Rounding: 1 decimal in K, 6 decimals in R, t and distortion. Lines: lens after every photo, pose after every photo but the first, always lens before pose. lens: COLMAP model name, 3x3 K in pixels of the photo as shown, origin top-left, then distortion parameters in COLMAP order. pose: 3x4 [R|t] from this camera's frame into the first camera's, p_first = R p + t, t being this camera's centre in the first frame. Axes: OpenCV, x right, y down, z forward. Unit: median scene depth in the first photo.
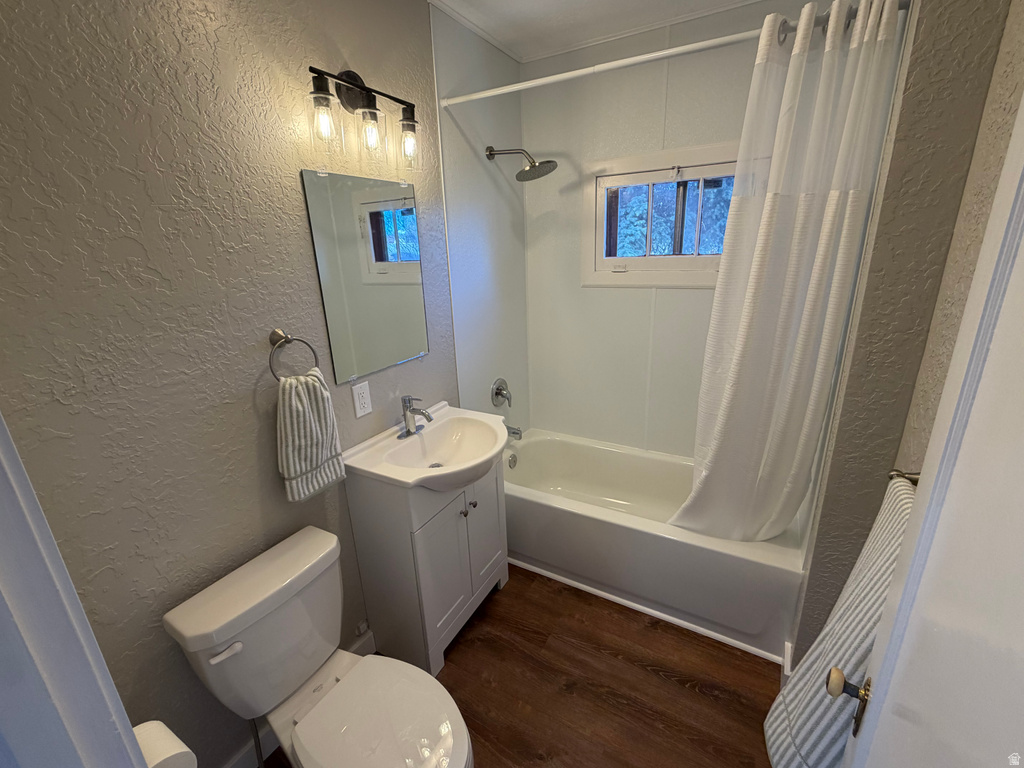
lens RADIAL K [[445.0, 0, 512.0], [0, 445.0, 384.0], [0, 0, 1]] dist [0.000749, 0.000070]
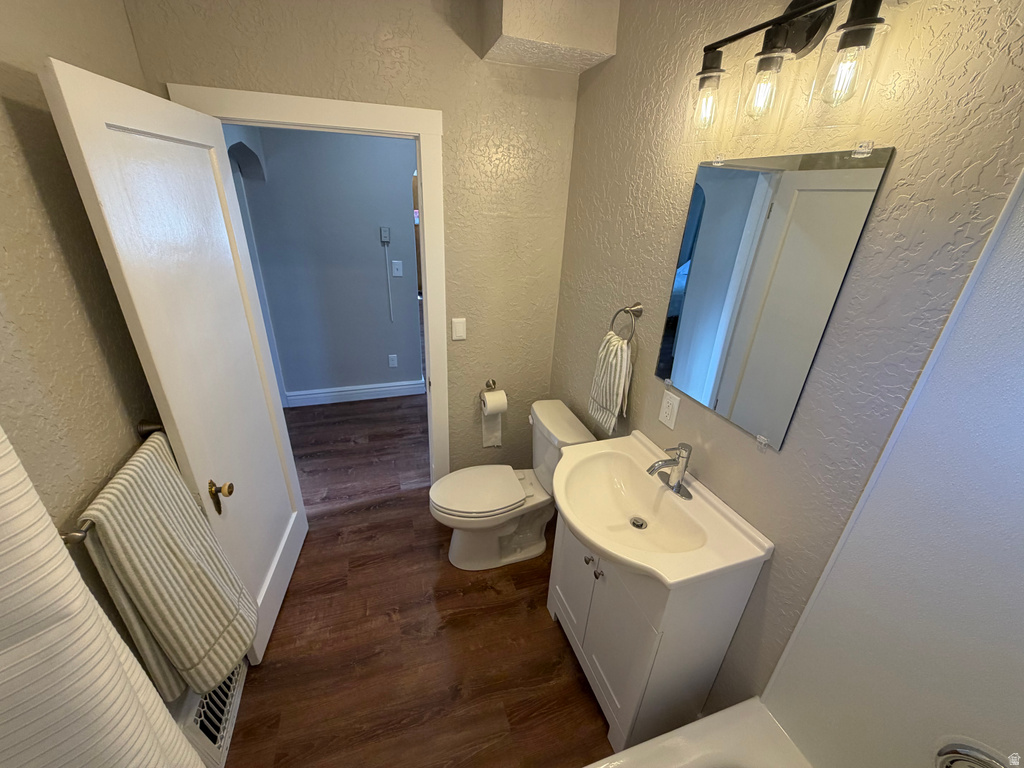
lens RADIAL K [[407.2, 0, 509.1], [0, 407.2, 384.1], [0, 0, 1]] dist [-0.001805, -0.000353]
pose [[-0.670246, 0.315919, -0.671539, 0.447280], [-0.242703, 0.761807, 0.600621, -0.435138], [0.701331, 0.565548, -0.433924, 1.088890]]
